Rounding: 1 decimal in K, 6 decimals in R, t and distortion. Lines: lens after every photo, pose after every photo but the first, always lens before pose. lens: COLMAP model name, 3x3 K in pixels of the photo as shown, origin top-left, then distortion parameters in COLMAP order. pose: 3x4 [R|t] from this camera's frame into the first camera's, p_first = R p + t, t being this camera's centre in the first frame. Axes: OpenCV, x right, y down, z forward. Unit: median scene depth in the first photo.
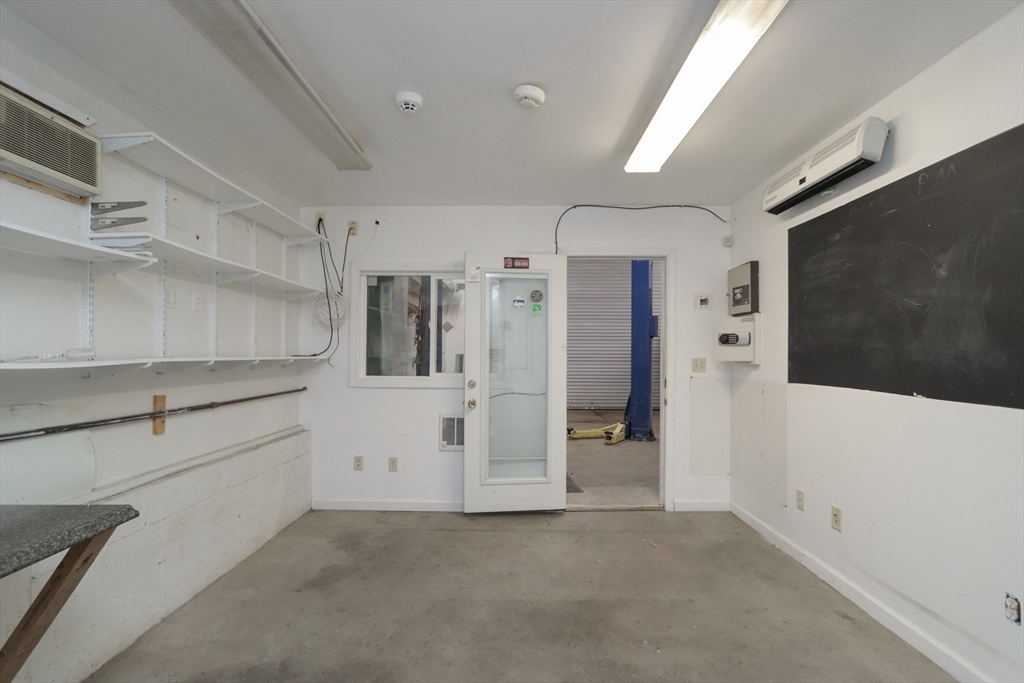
lens RADIAL K [[469.2, 0, 508.9], [0, 469.2, 350.7], [0, 0, 1]] dist [-0.016201, 0.000403]
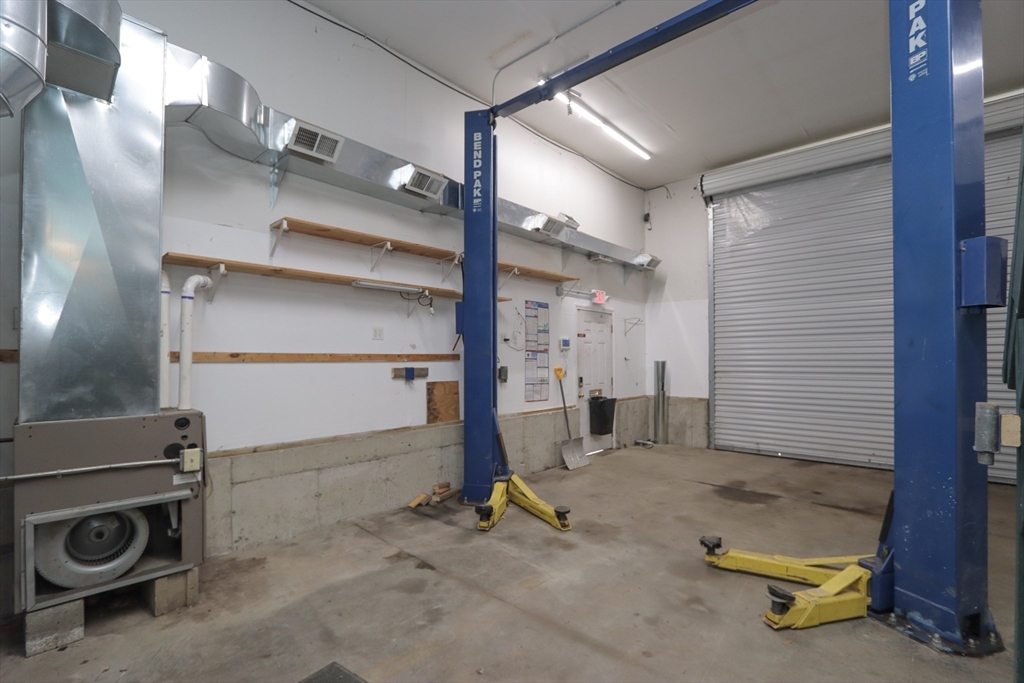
lens RADIAL K [[469.2, 0, 508.9], [0, 469.2, 350.7], [0, 0, 1]] dist [-0.016201, 0.000403]
pose [[0.752920, -0.016052, -0.657916, 0.551024], [0.010310, 0.999868, -0.012597, -0.005483], [0.658031, 0.002701, 0.752986, 1.143686]]
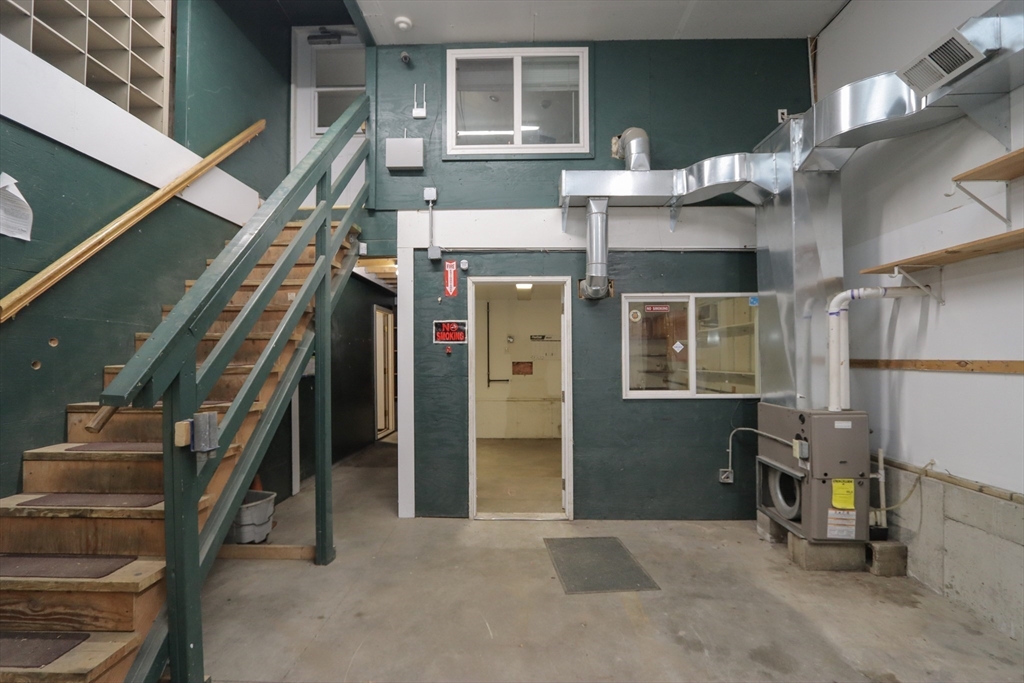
lens RADIAL K [[475.8, 0, 513.7], [0, 475.8, 358.0], [0, 0, 1]] dist [-0.016318, 0.000796]
pose [[-0.999996, 0.000366, -0.002670, 0.259685], [0.000400, 0.999918, -0.012828, -0.013339], [0.002665, -0.012829, -0.999914, 2.230685]]
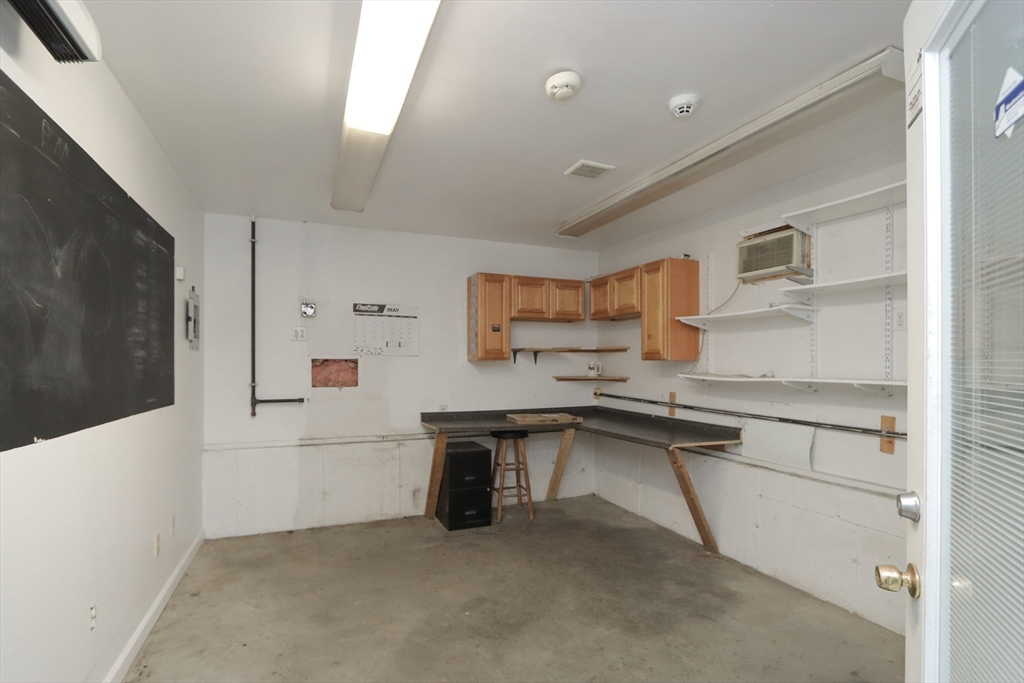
lens RADIAL K [[488.7, 0, 510.5], [0, 488.7, 362.8], [0, 0, 1]] dist [-0.015166, 0.000196]
pose [[-0.914565, -0.006764, -0.404382, 0.295741], [-0.003054, 0.999947, -0.009819, -0.006143], [0.404427, -0.007745, -0.914537, 1.054197]]
